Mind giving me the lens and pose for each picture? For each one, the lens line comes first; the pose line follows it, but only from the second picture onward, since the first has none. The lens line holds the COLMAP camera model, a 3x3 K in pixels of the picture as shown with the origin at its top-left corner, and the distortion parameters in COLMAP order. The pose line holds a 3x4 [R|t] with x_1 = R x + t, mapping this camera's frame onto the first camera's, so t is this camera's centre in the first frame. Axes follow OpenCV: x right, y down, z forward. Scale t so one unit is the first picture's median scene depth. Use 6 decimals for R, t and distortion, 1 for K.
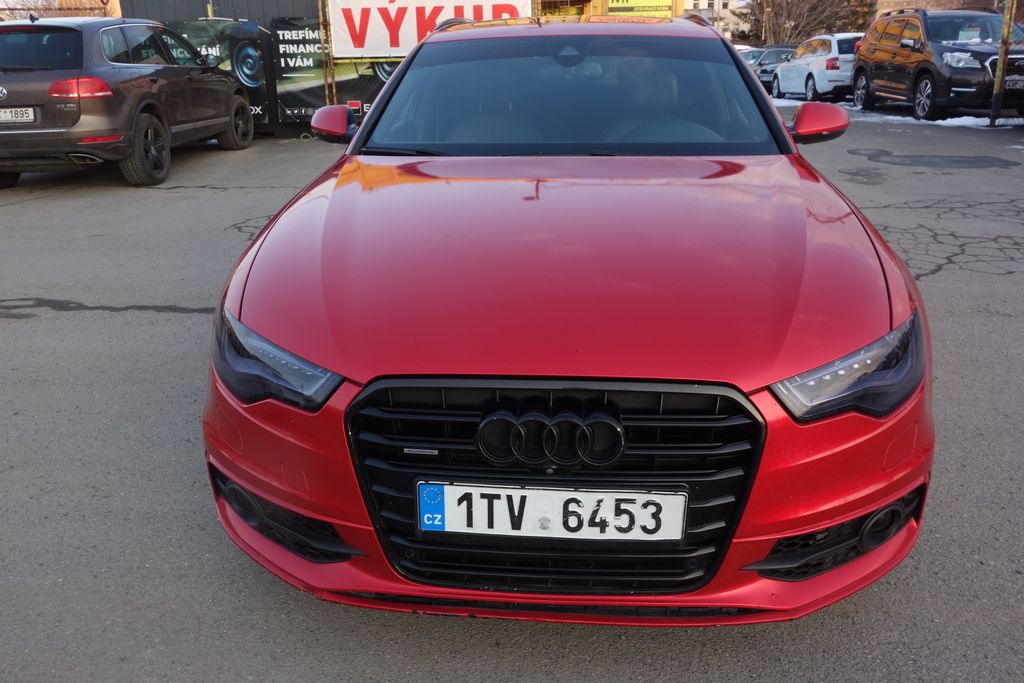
lens RADIAL K [[818.8, 0, 512.0], [0, 818.8, 341.5], [0, 0, 1]] dist [-0.000206, 0.004169]
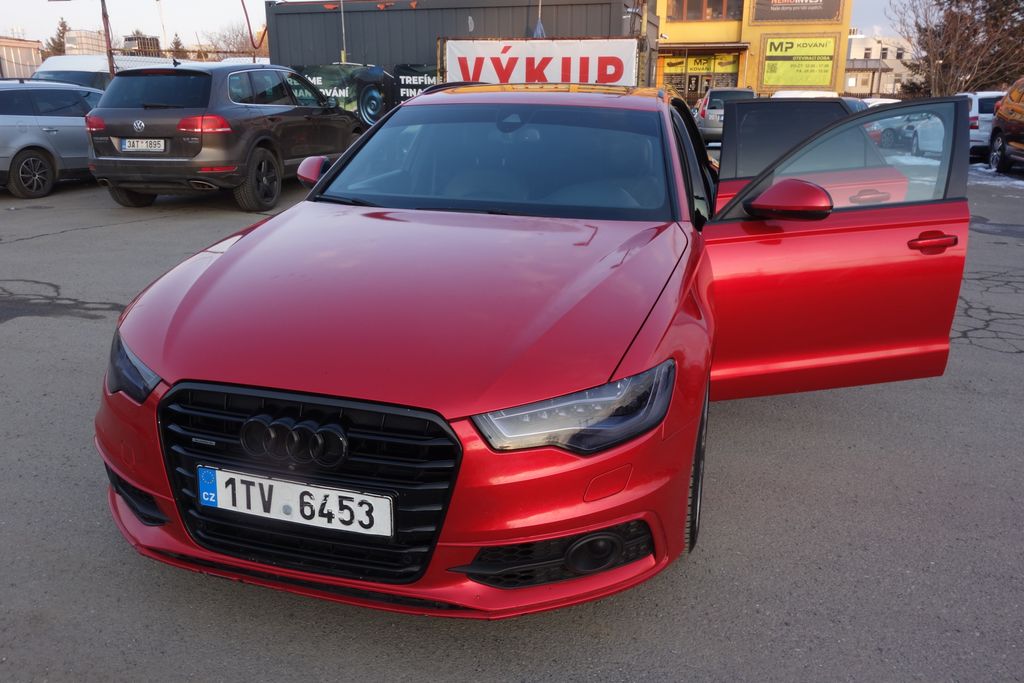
lens RADIAL K [[818.8, 0, 512.0], [0, 818.8, 341.5], [0, 0, 1]] dist [-0.000206, 0.004169]
pose [[0.981505, 0.082747, -0.172630, 0.137152], [-0.090552, 0.995173, -0.037823, -0.003702], [0.168667, 0.052755, 0.984260, -0.042586]]
